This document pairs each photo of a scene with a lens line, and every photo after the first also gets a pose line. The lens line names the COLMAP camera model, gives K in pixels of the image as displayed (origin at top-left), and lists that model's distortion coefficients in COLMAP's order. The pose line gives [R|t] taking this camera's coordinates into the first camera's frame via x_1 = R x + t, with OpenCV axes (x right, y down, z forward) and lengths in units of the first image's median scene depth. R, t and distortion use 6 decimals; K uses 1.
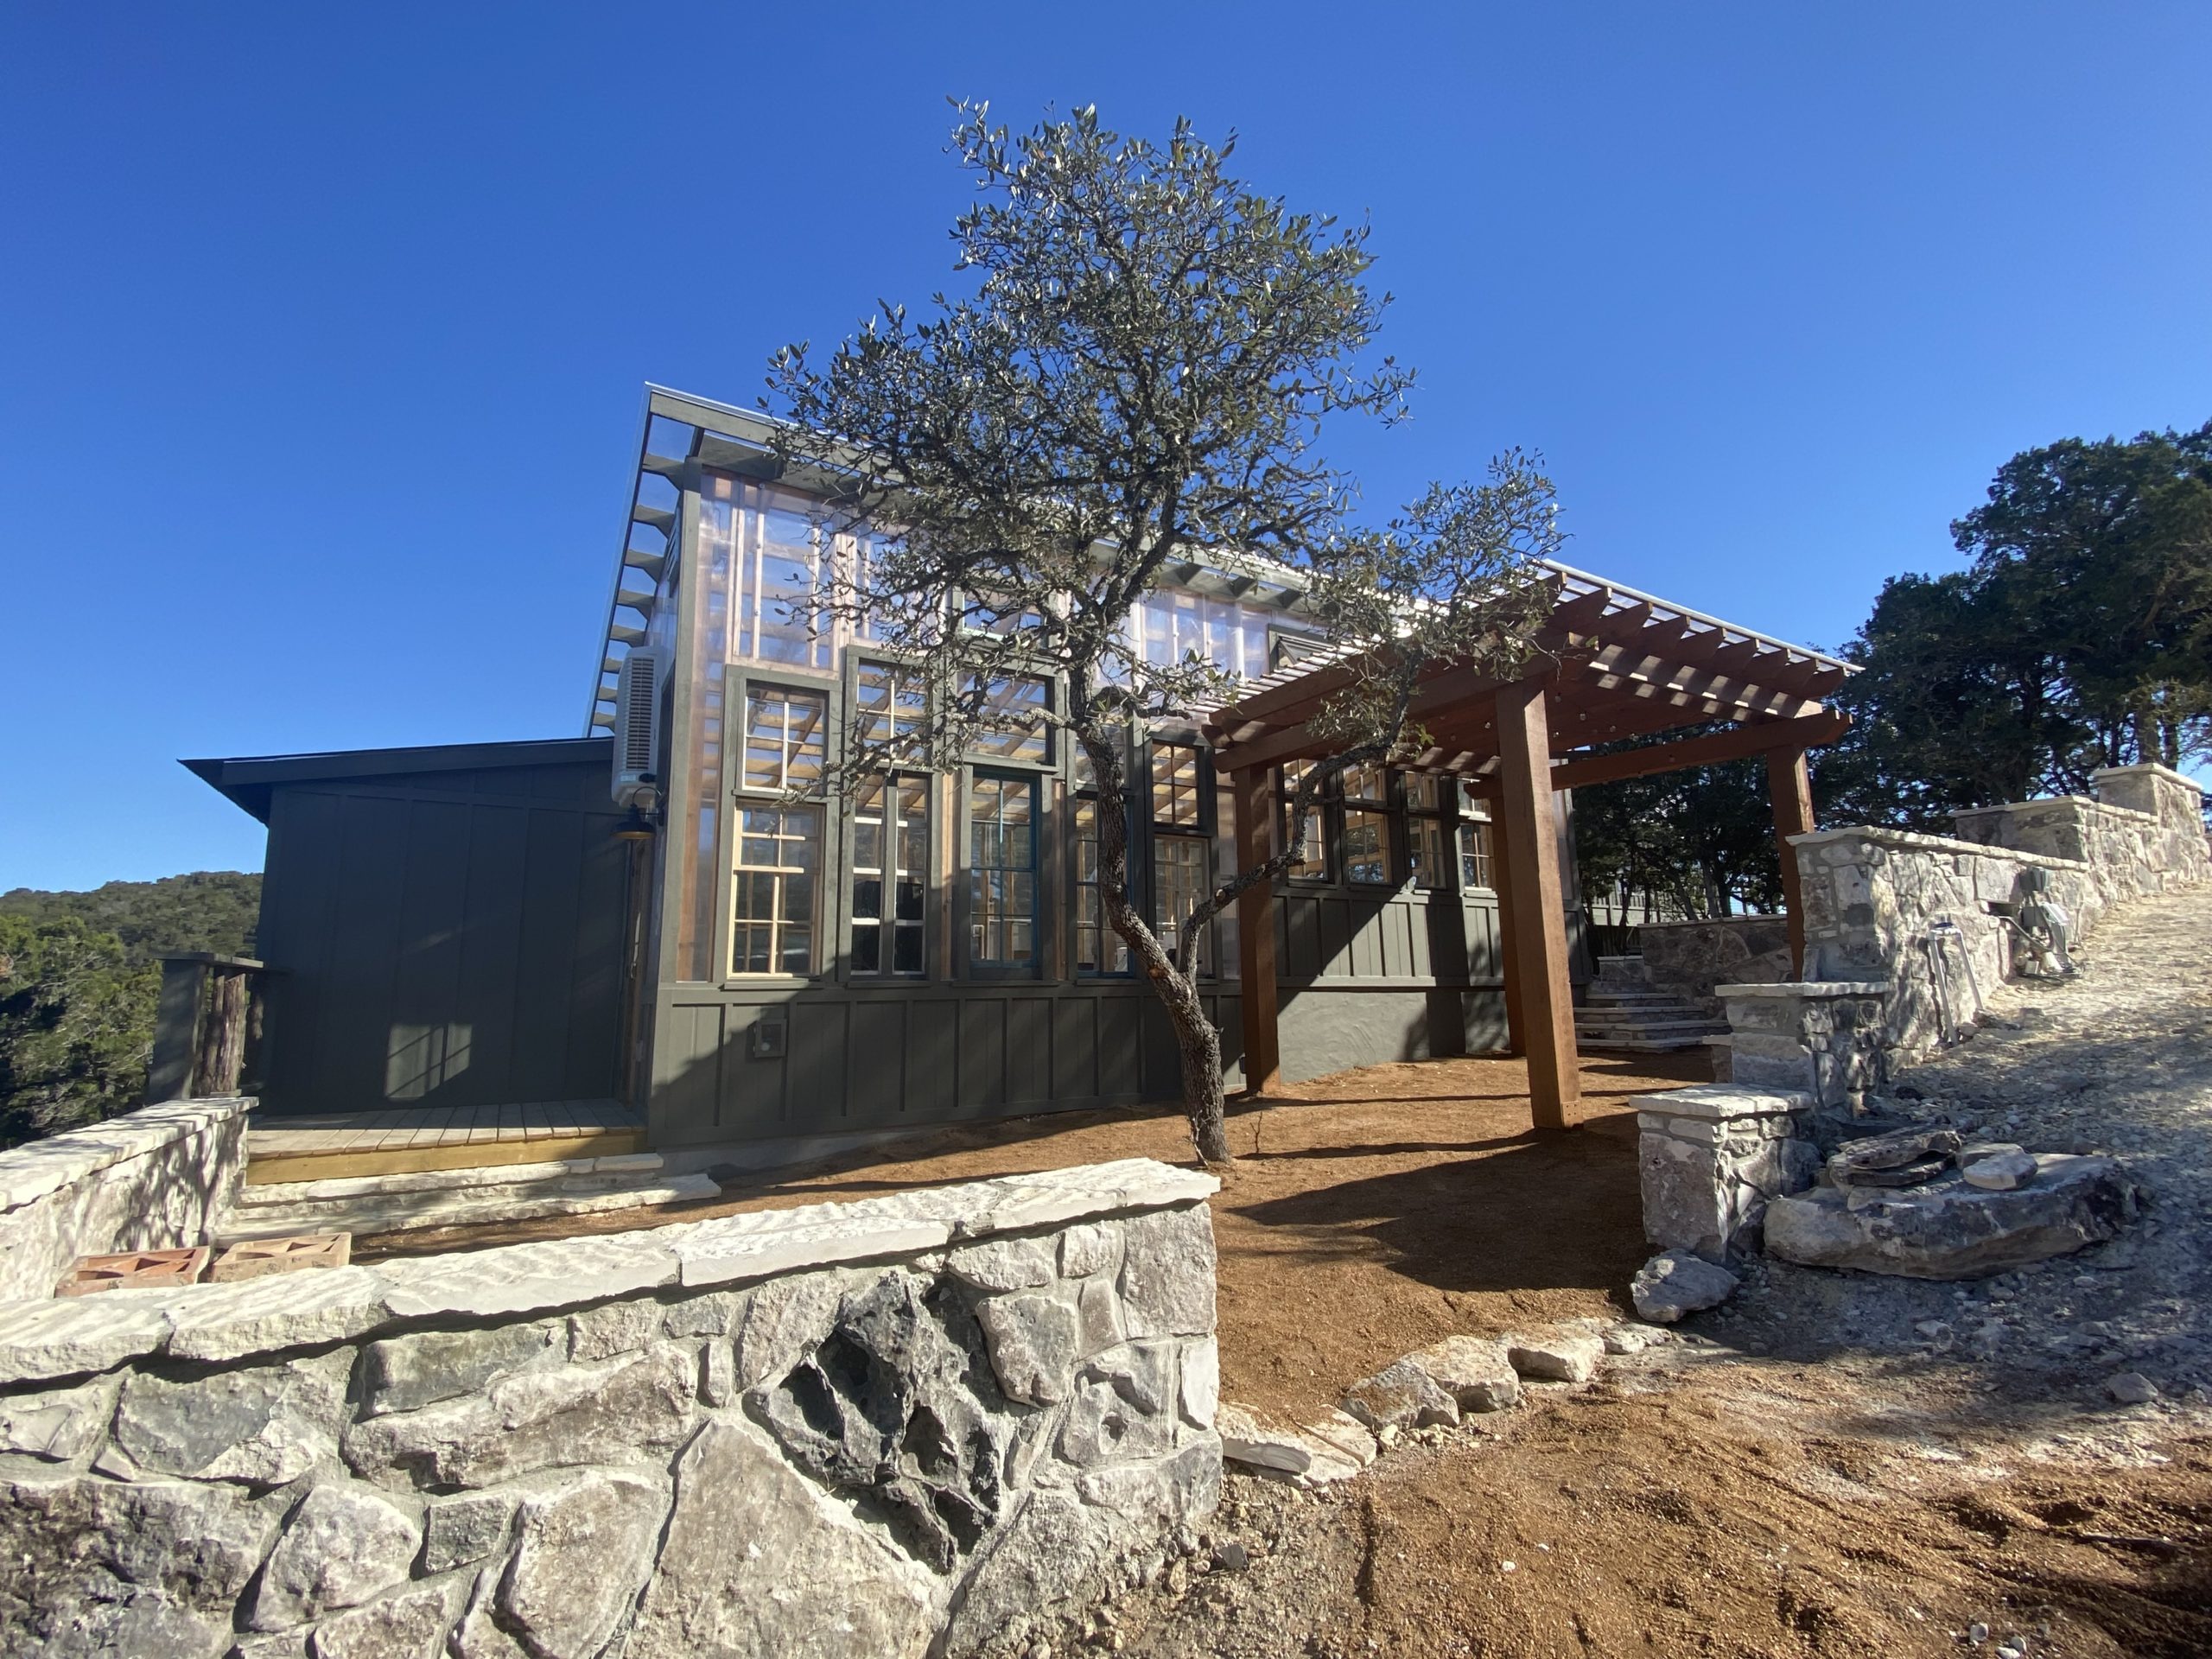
lens RADIAL K [[964.0, 0, 1096.6], [0, 964.0, 832.0], [0, 0, 1]] dist [0.003581, -0.001514]
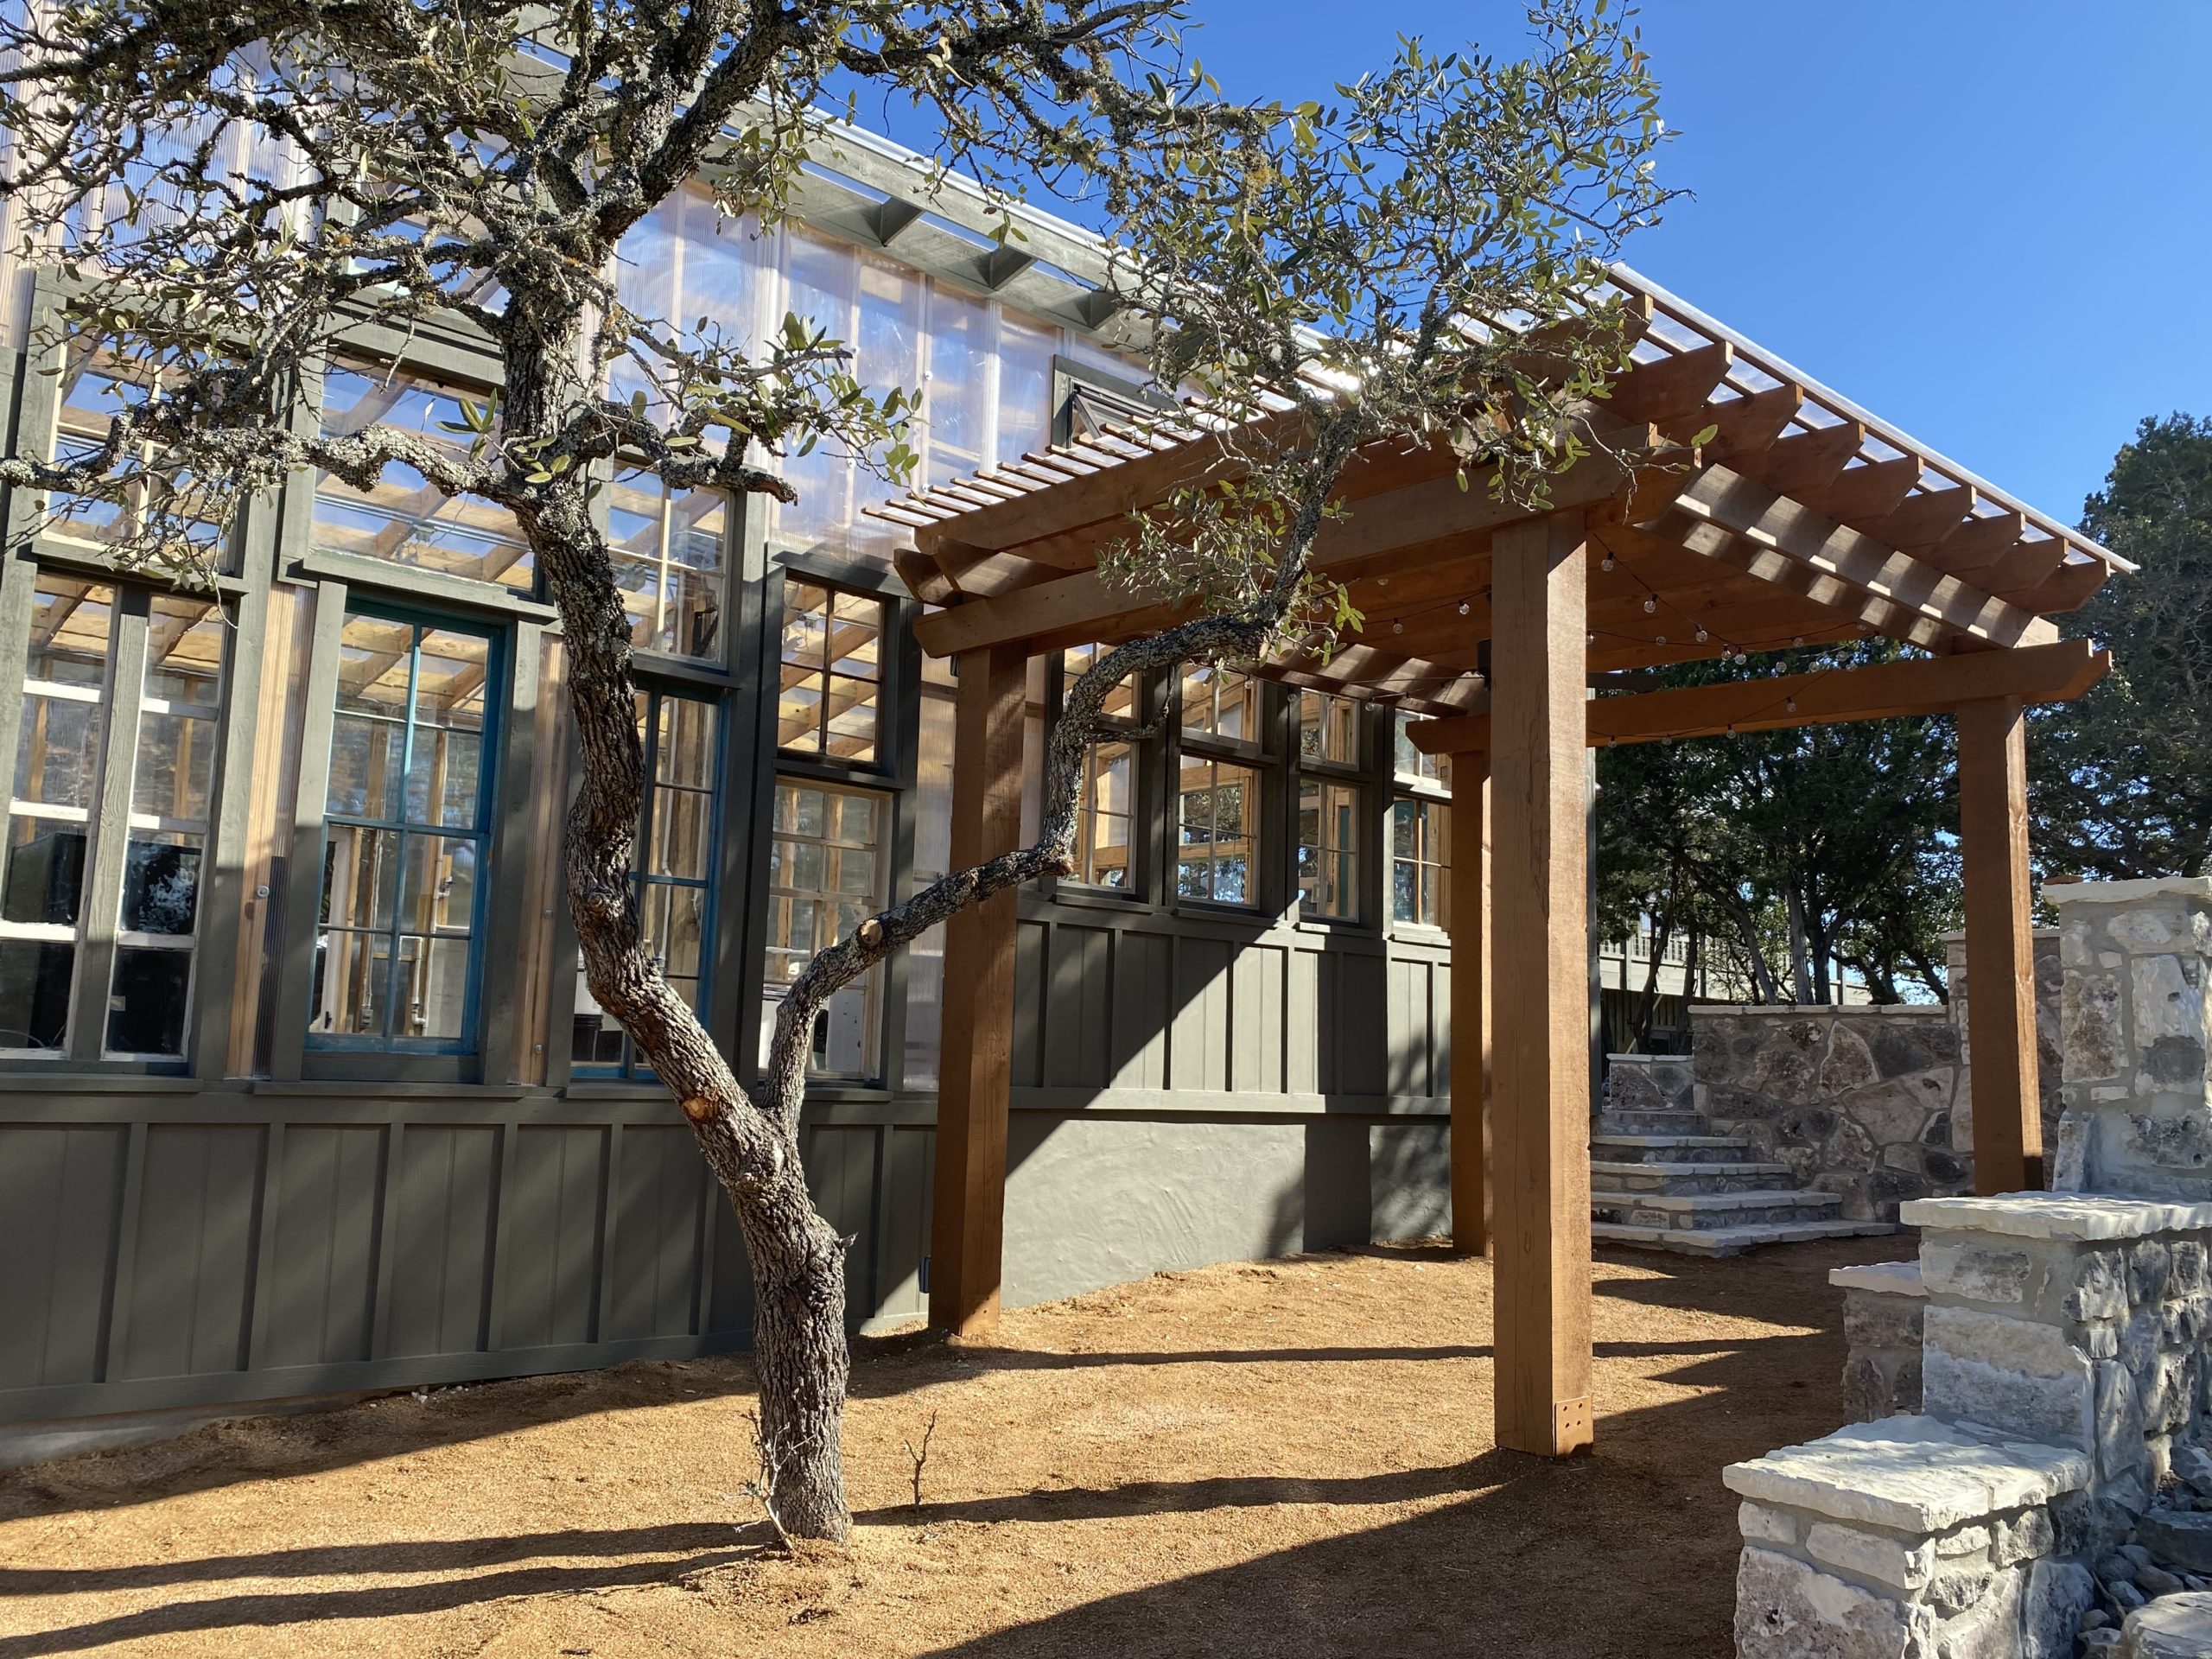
lens RADIAL K [[1804.9, 0, 1108.4], [0, 1804.9, 826.9], [0, 0, 1]] dist [0.036859, 0.020225]
pose [[0.976012, 0.070089, 0.206127, 0.047154], [-0.076461, 0.996805, 0.023101, -0.006278], [-0.203850, -0.038307, 0.978252, 0.138981]]
